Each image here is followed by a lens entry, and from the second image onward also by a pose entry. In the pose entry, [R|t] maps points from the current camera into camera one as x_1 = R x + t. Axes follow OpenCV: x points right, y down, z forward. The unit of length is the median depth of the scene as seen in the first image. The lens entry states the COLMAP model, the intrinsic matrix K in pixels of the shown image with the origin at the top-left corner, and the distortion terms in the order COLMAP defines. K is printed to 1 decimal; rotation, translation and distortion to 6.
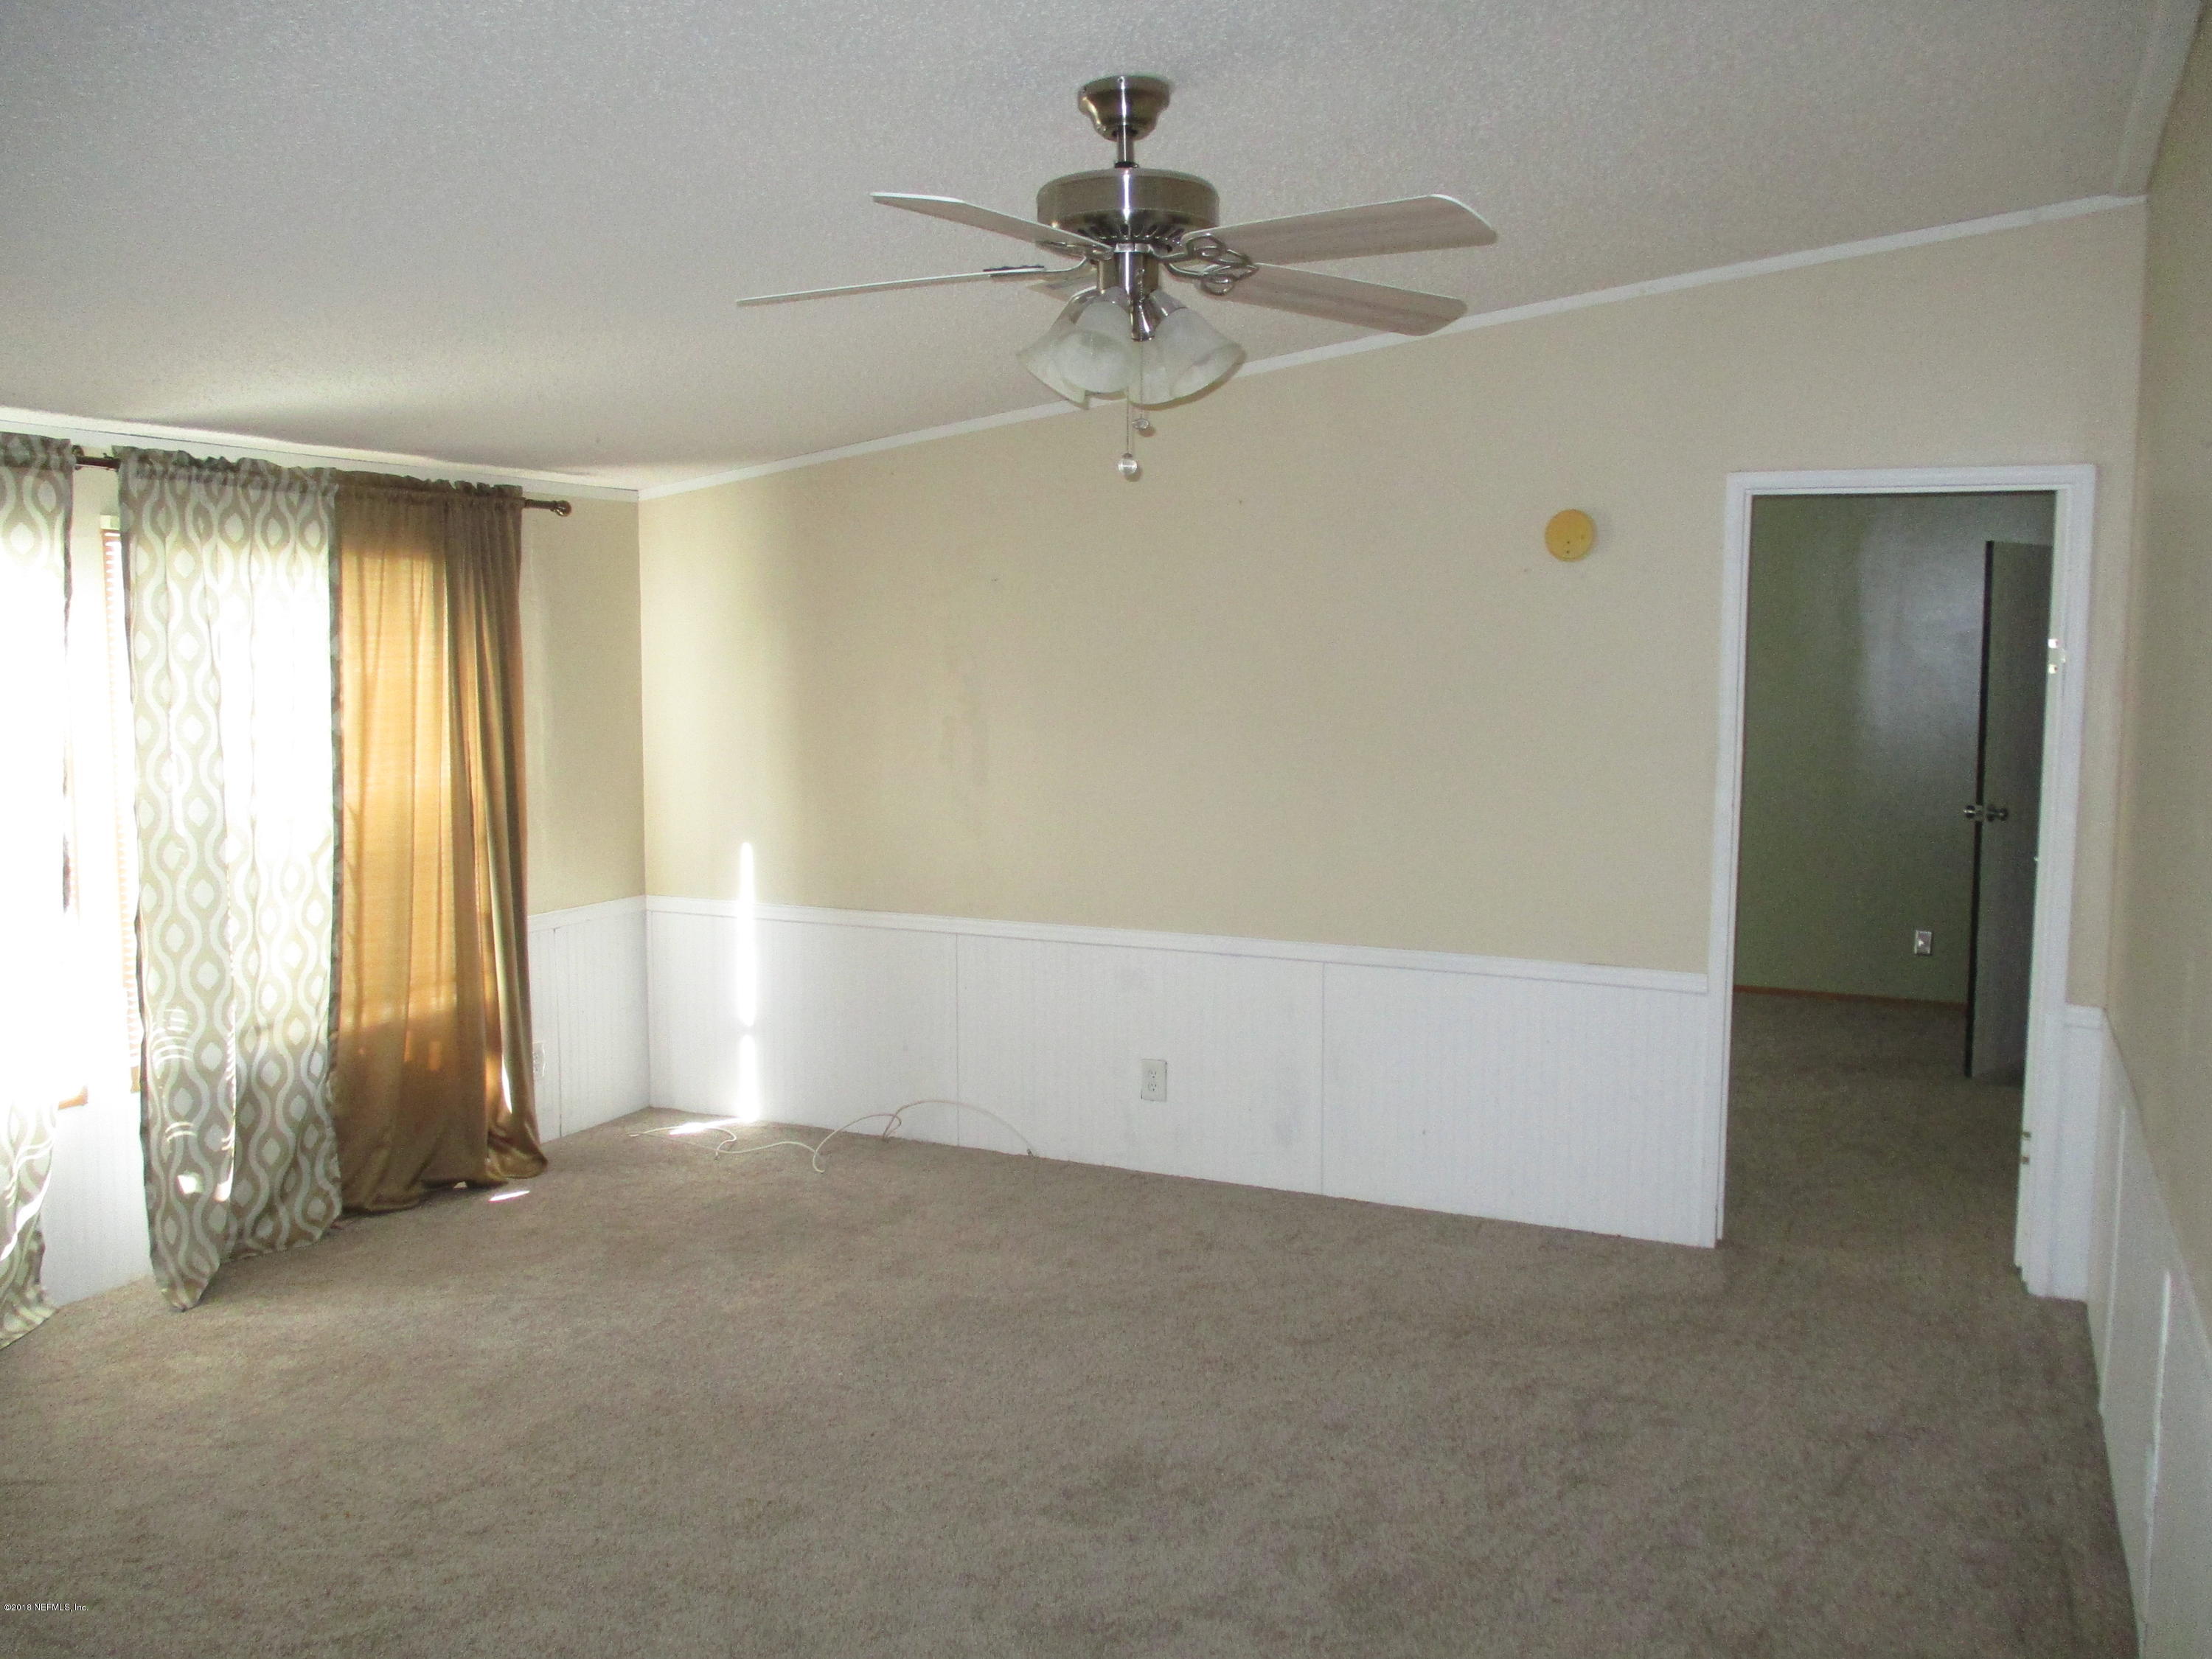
lens RADIAL K [[1862.2, 0, 1118.9], [0, 1862.2, 819.3], [0, 0, 1]] dist [-0.008946, 0.014234]
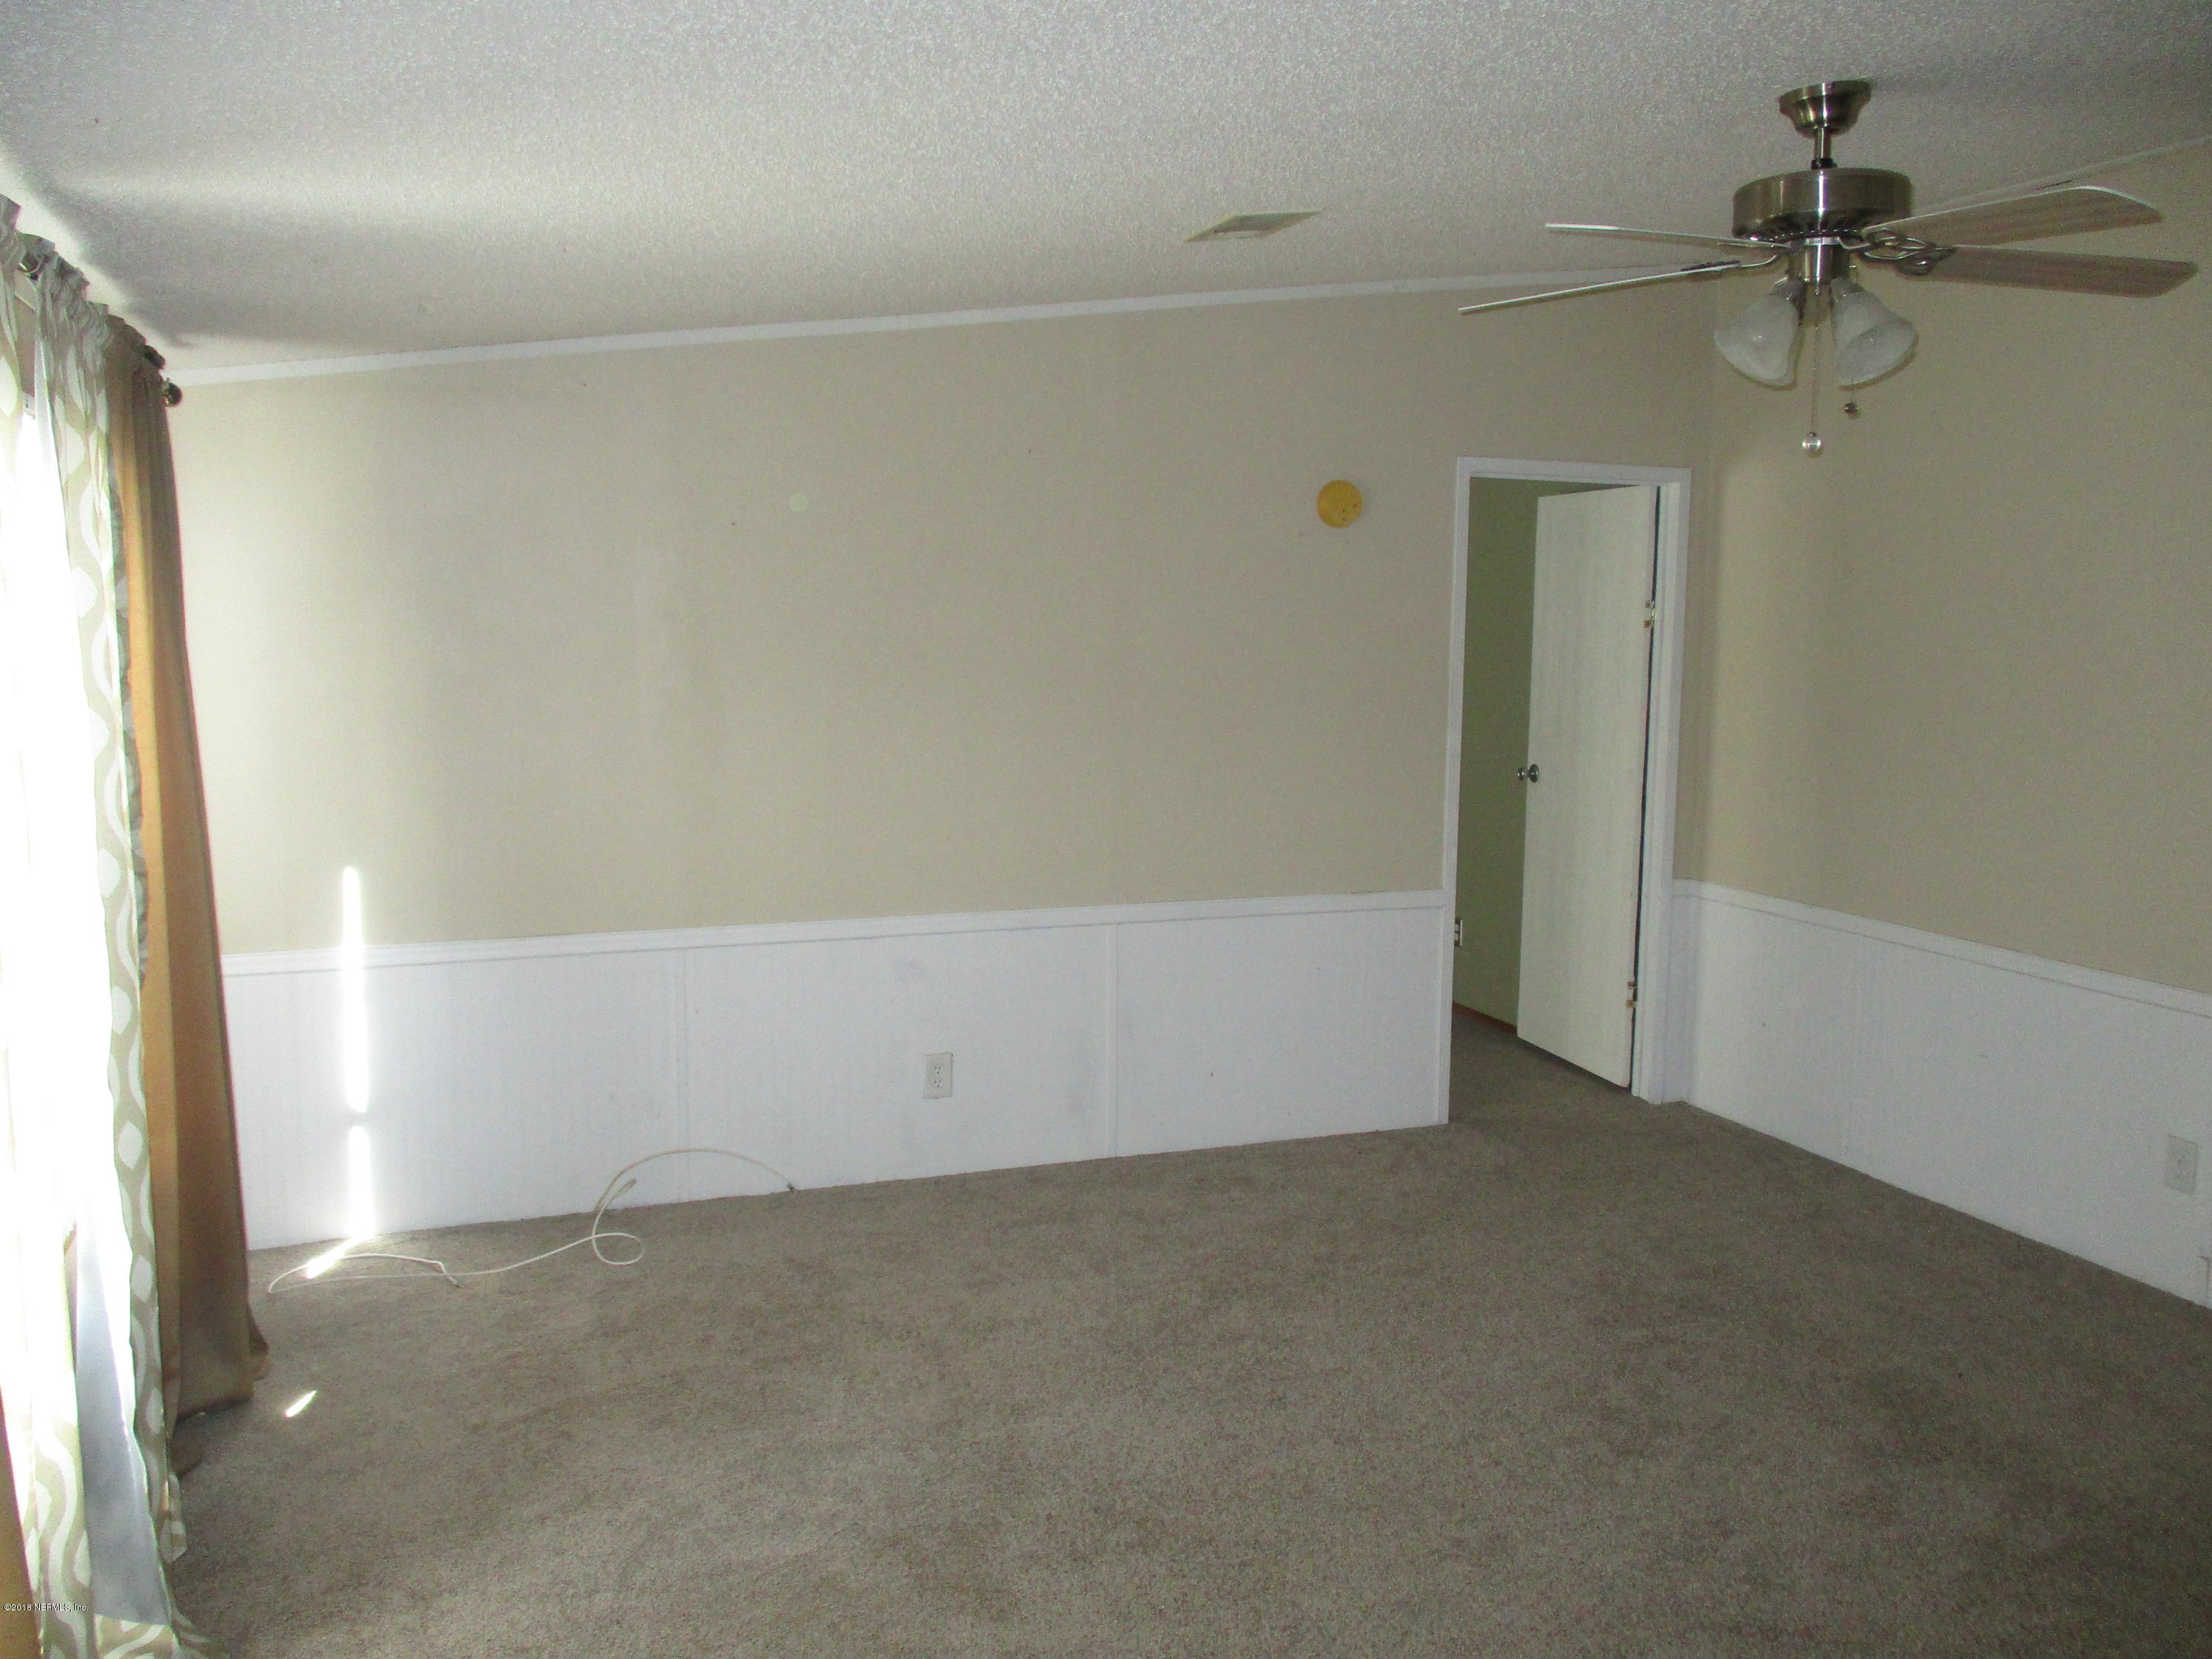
lens RADIAL K [[1862.2, 0, 1118.9], [0, 1862.2, 819.3], [0, 0, 1]] dist [-0.008946, 0.014234]
pose [[0.696349, -0.080667, 0.713155, -0.668722], [0.060656, 0.996723, 0.053516, -0.035836], [-0.715135, 0.005991, 0.698960, 0.344139]]
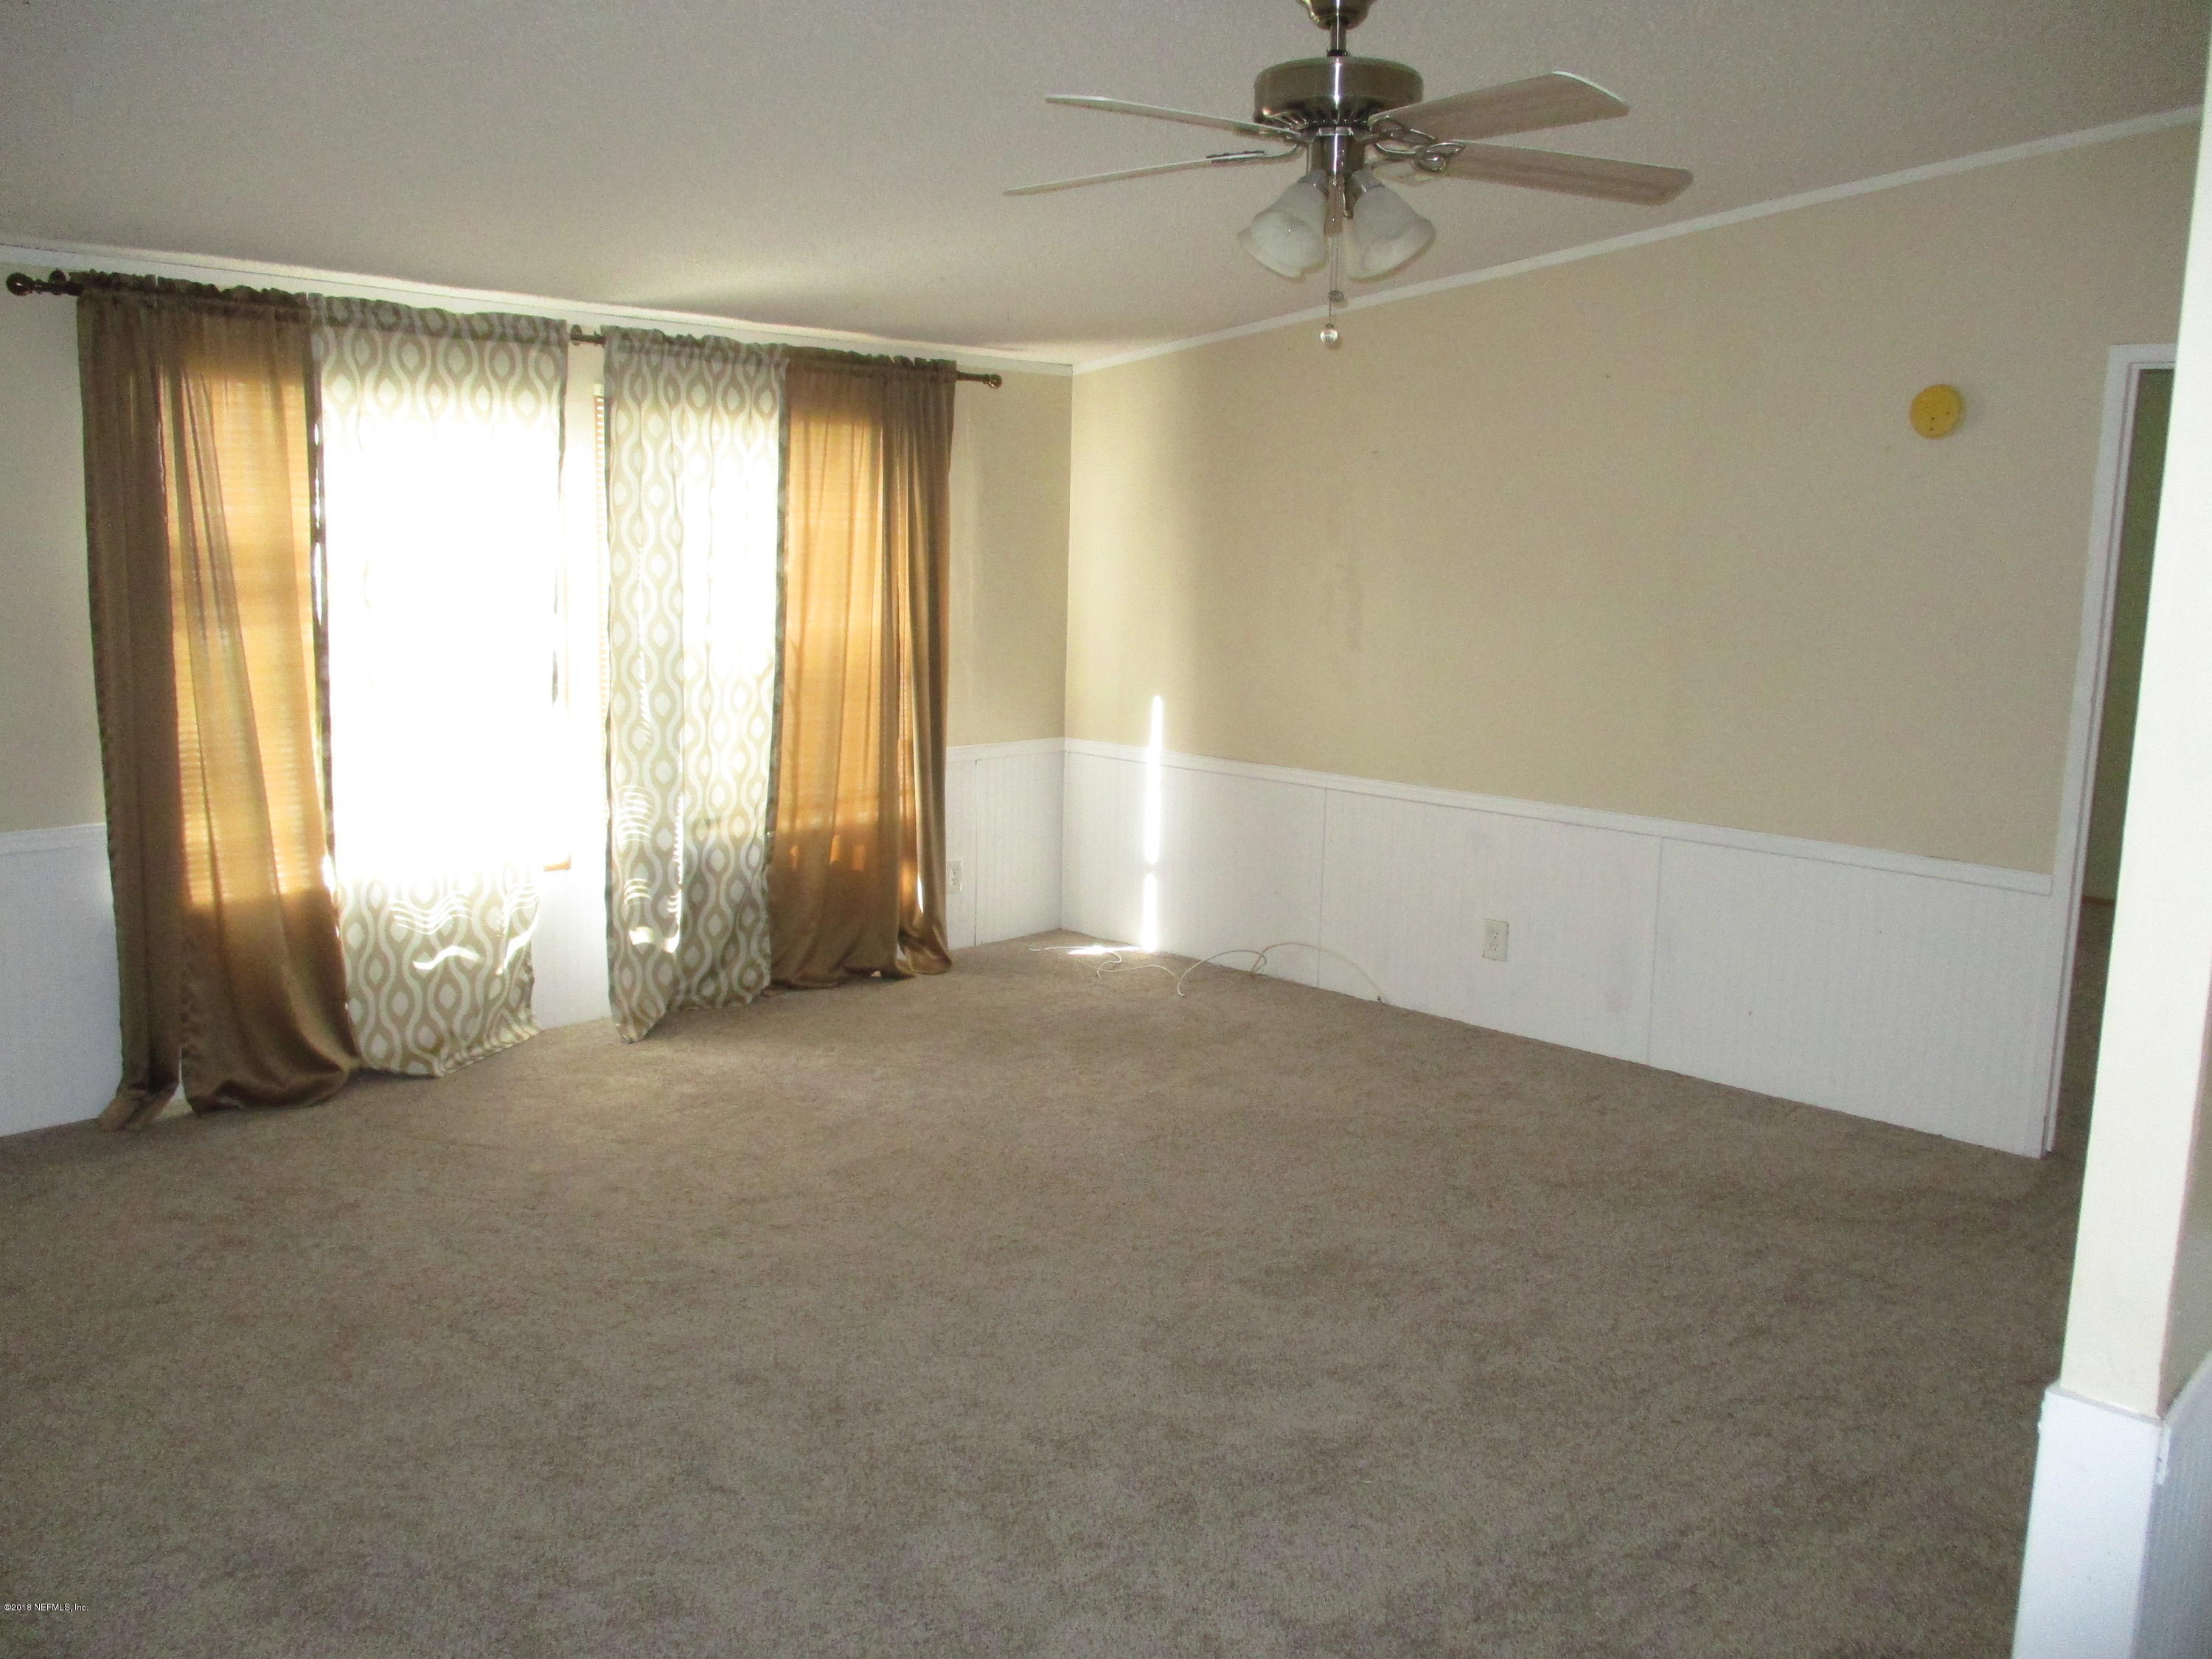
lens RADIAL K [[1861.9, 0, 1136.9], [0, 1861.9, 824.8], [0, 0, 1]] dist [-0.021956, 0.013755]
pose [[0.952830, 0.073104, -0.294568, 0.152110], [-0.054440, 0.995984, 0.071080, 0.015381], [0.298581, -0.051691, 0.952983, -0.053420]]
